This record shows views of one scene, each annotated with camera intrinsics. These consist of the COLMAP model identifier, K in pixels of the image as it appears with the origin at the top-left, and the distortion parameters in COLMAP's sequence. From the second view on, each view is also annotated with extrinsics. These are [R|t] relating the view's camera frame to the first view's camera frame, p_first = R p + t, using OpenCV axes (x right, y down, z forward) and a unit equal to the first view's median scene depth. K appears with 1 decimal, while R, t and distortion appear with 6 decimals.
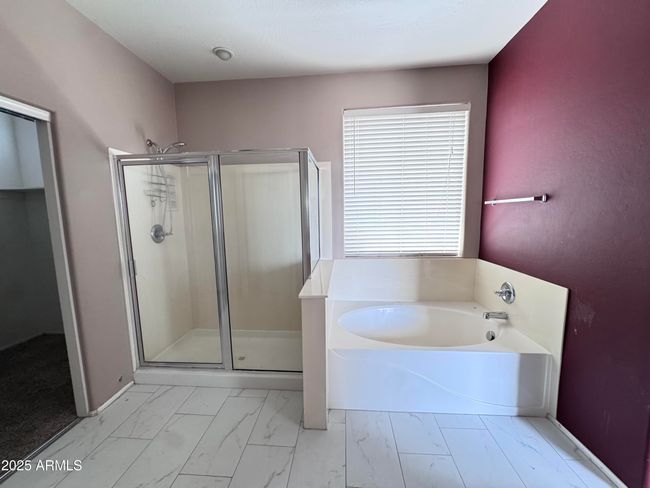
lens RADIAL K [[259.5, 0, 324.1], [0, 259.5, 243.1], [0, 0, 1]] dist [-0.002218, 0.000260]
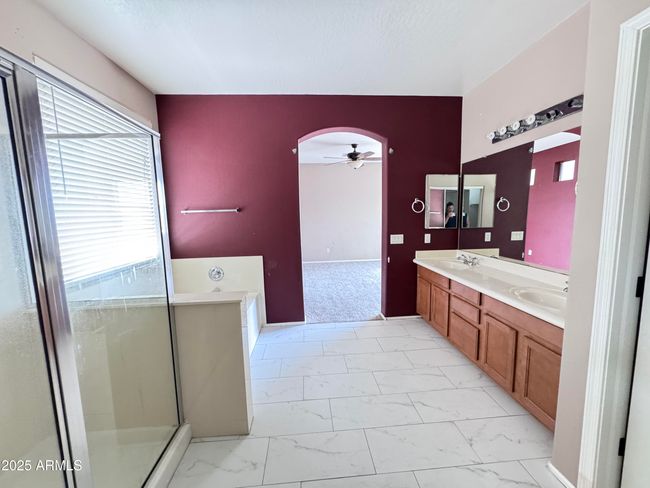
lens RADIAL K [[259.5, 0, 325.7], [0, 259.5, 245.5], [0, 0, 1]] dist [-0.002218, 0.000260]
pose [[-0.163938, -0.087973, 0.982540, -0.899194], [0.140864, 0.983721, 0.111582, -0.047805], [-0.976361, 0.156697, -0.148877, 0.659209]]
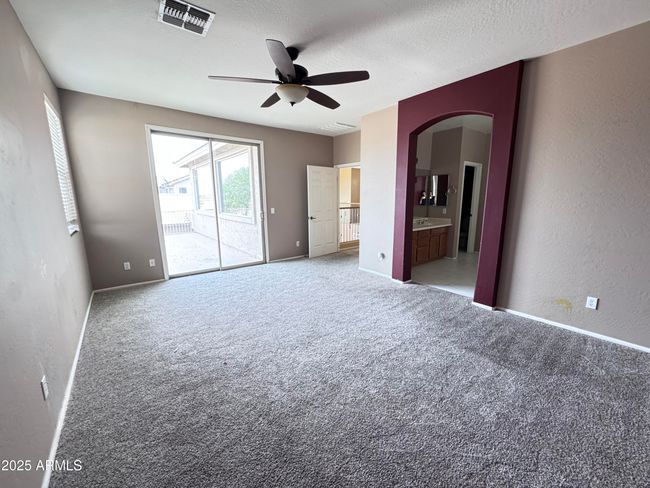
lens RADIAL K [[259.5, 0, 323.4], [0, 259.5, 246.6], [0, 0, 1]] dist [-0.002218, 0.000260]
pose [[-0.727349, 0.147513, -0.670227, 2.641522], [-0.056102, 0.960576, 0.272300, -0.132631], [0.683971, 0.235658, -0.690398, 1.013624]]
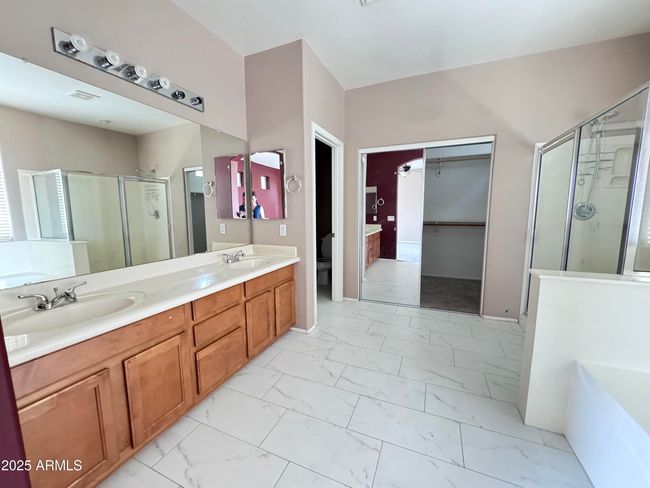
lens RADIAL K [[259.5, 0, 324.6], [0, 259.5, 243.9], [0, 0, 1]] dist [-0.002218, 0.000260]
pose [[-0.313173, 0.137391, -0.939705, 0.862672], [-0.098087, 0.979509, 0.175900, 0.012759], [0.944617, 0.147260, -0.293280, 0.449670]]
